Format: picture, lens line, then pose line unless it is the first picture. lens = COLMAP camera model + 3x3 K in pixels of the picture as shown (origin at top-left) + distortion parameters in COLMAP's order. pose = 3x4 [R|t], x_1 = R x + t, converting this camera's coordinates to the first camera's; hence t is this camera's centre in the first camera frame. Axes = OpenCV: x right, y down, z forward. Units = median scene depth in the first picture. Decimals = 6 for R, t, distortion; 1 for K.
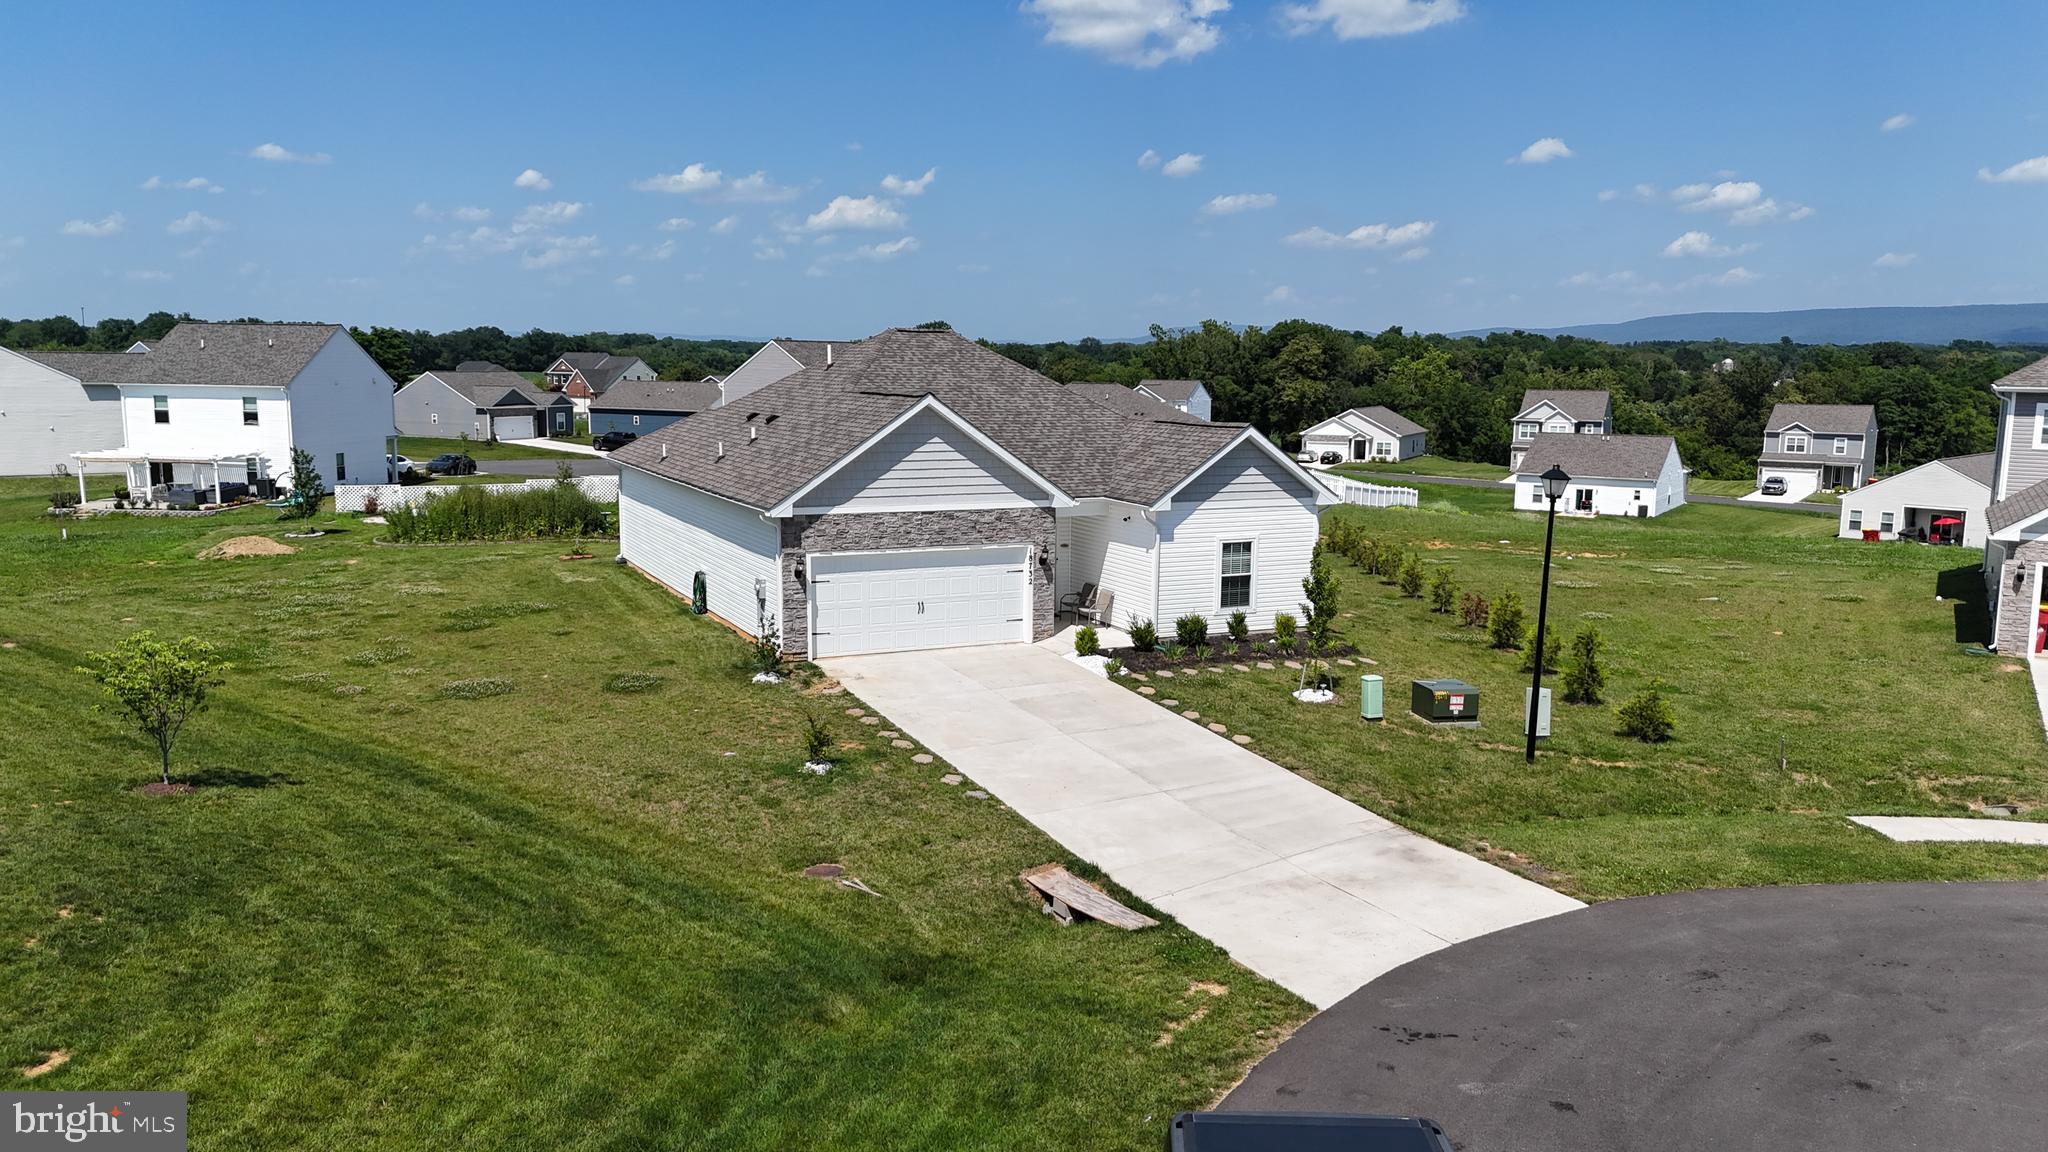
lens RADIAL K [[1497.5, 0, 1024.0], [0, 1497.5, 576.0], [0, 0, 1]] dist [0.075394, -0.001993]
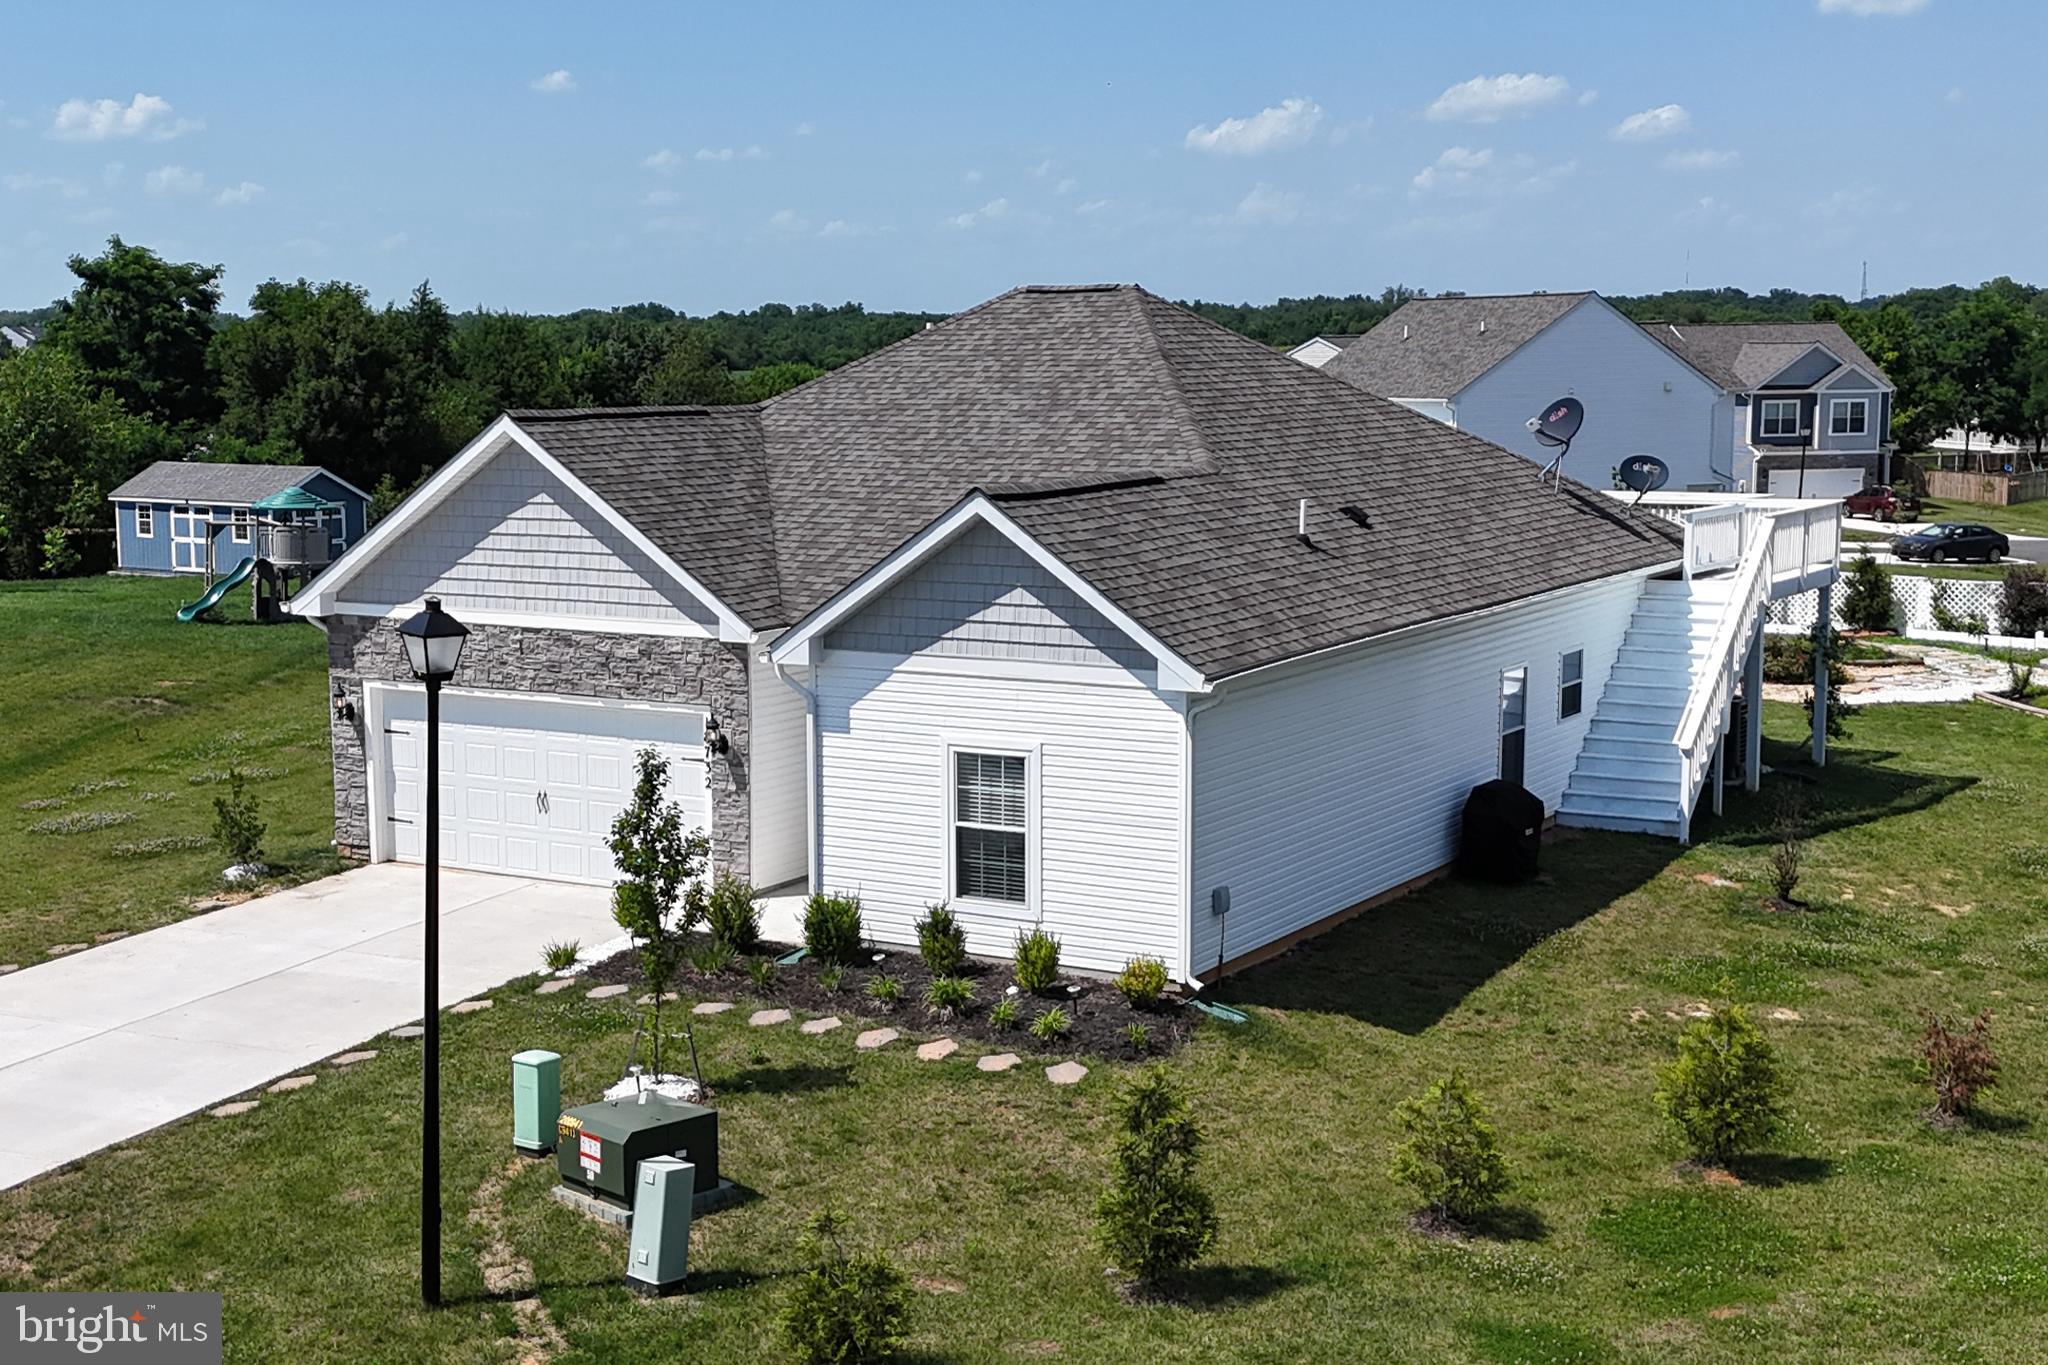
lens RADIAL K [[2826.6, 0, 1024.0], [0, 2826.6, 682.5], [0, 0, 1]] dist [0.144991, -0.016011]
pose [[0.516802, 0.086410, -0.851733, 0.901583], [-0.107116, 0.993601, 0.035808, -0.078376], [0.849377, 0.072729, 0.522751, 0.599607]]
